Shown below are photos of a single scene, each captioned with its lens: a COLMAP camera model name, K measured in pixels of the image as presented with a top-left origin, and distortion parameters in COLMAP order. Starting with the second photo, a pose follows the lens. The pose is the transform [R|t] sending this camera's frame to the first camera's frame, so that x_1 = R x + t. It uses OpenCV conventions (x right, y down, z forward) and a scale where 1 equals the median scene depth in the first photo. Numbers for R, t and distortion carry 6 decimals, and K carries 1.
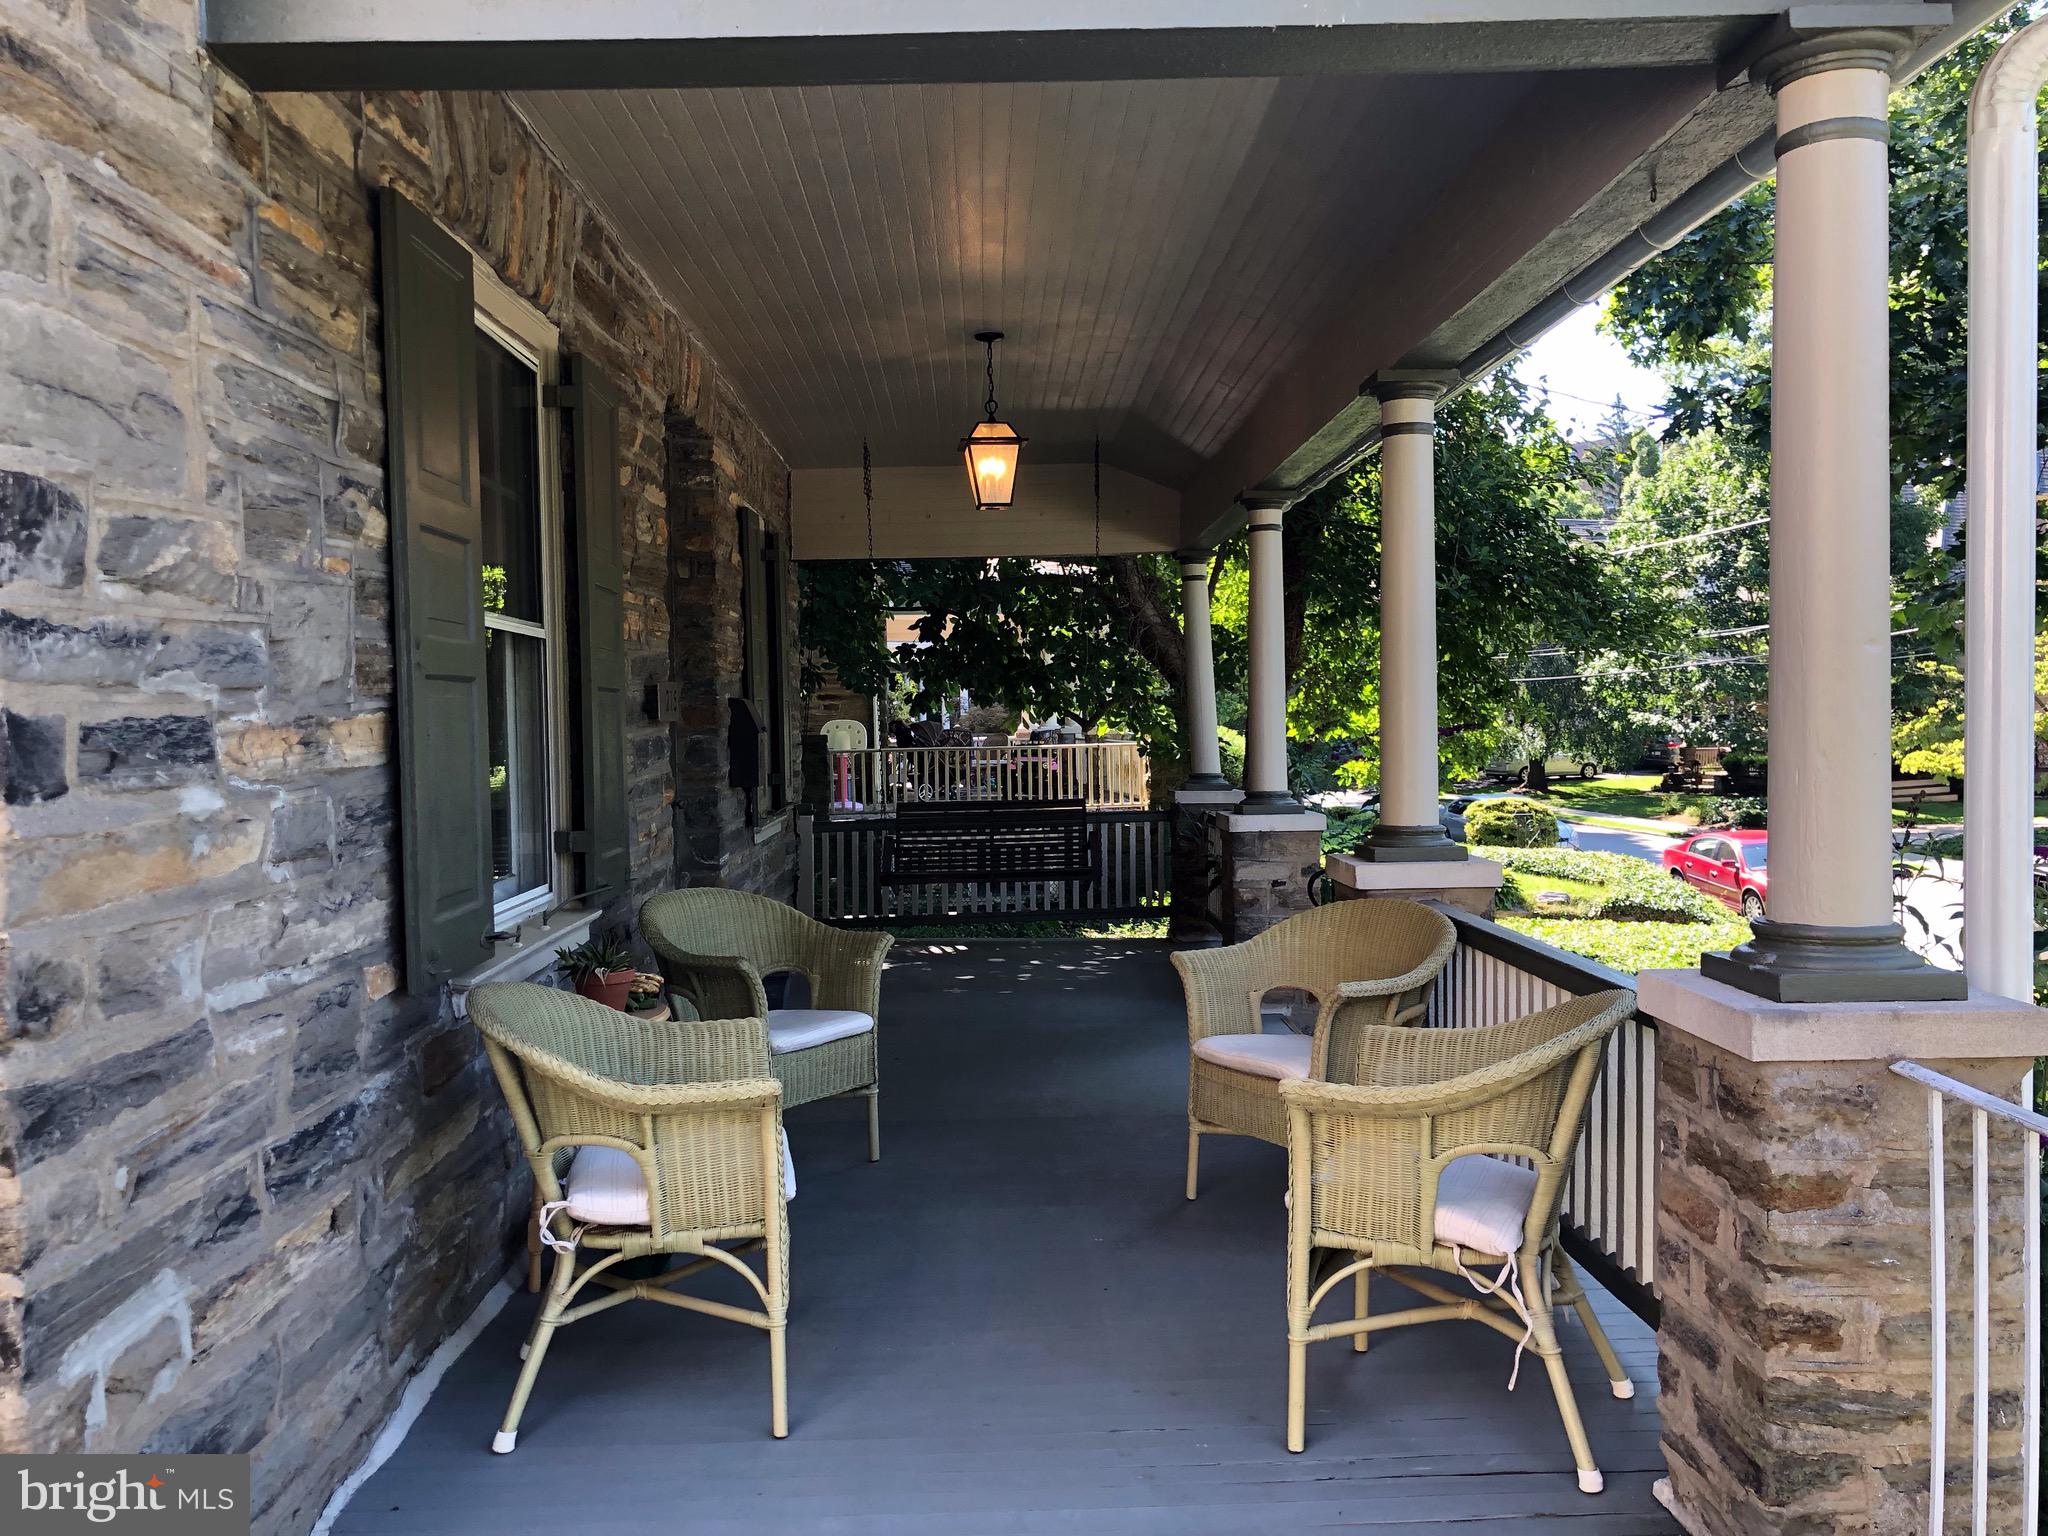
lens RADIAL K [[1673.0, 0, 1025.3], [0, 1673.0, 770.2], [0, 0, 1]] dist [0.043013, -0.050862]
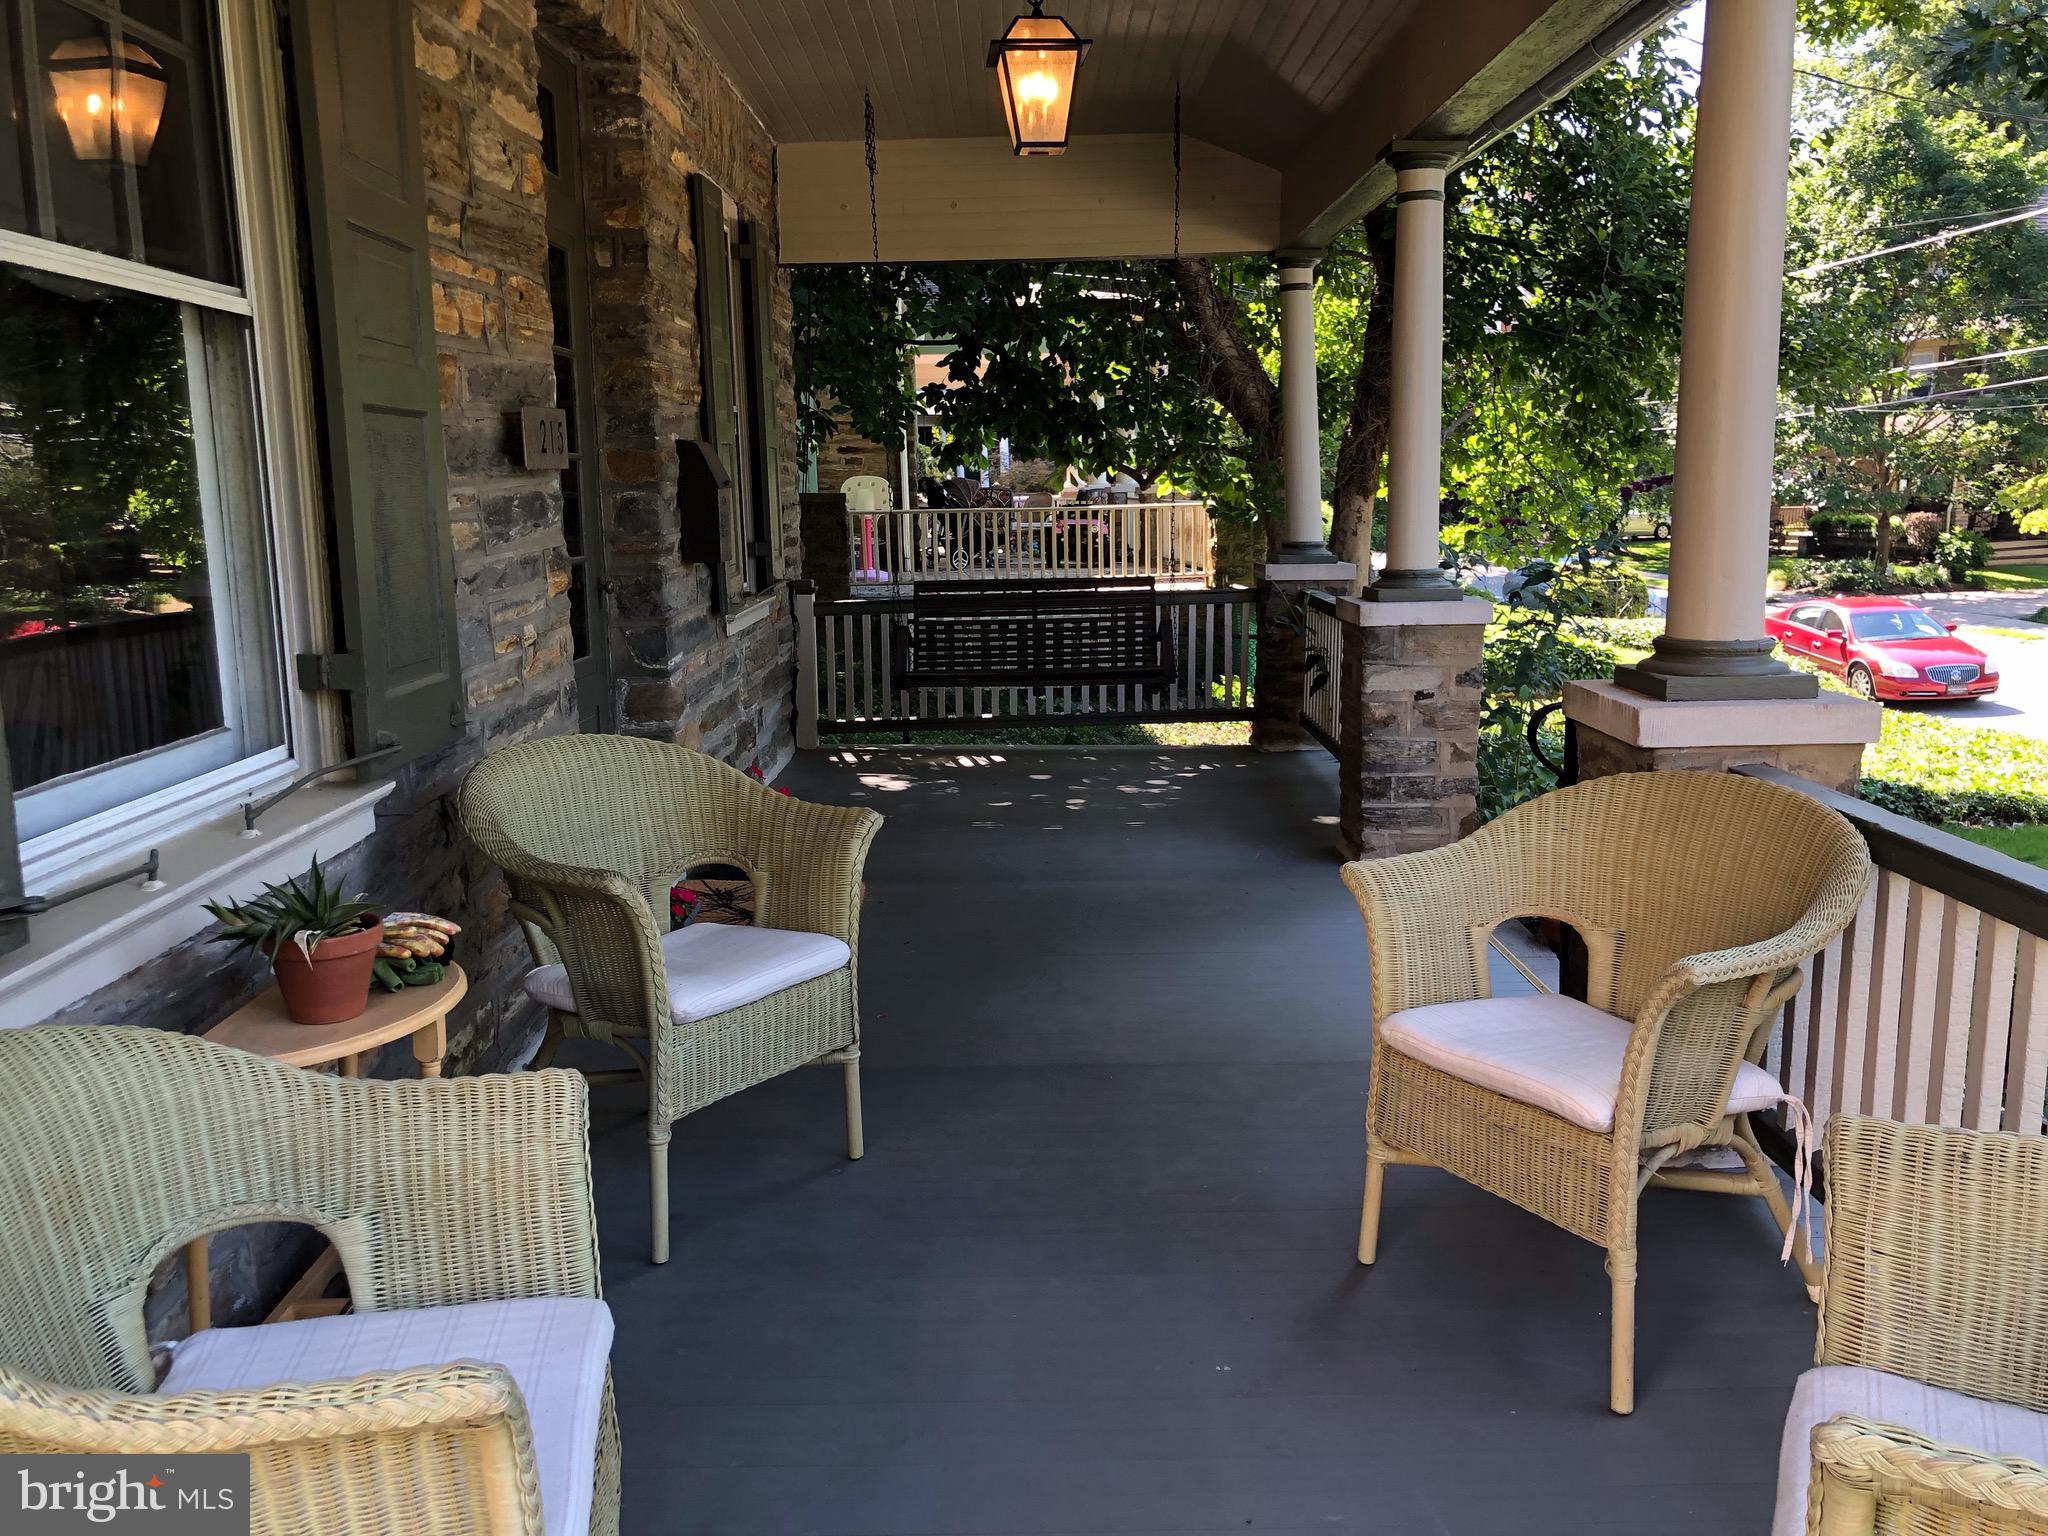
lens RADIAL K [[1673.0, 0, 1027.2], [0, 1673.0, 770.9], [0, 0, 1]] dist [0.043013, -0.050862]
pose [[0.999717, 0.004200, -0.023411, -0.004737], [-0.000828, 0.989835, 0.142216, -0.003507], [0.023771, -0.142156, 0.989559, 0.197704]]
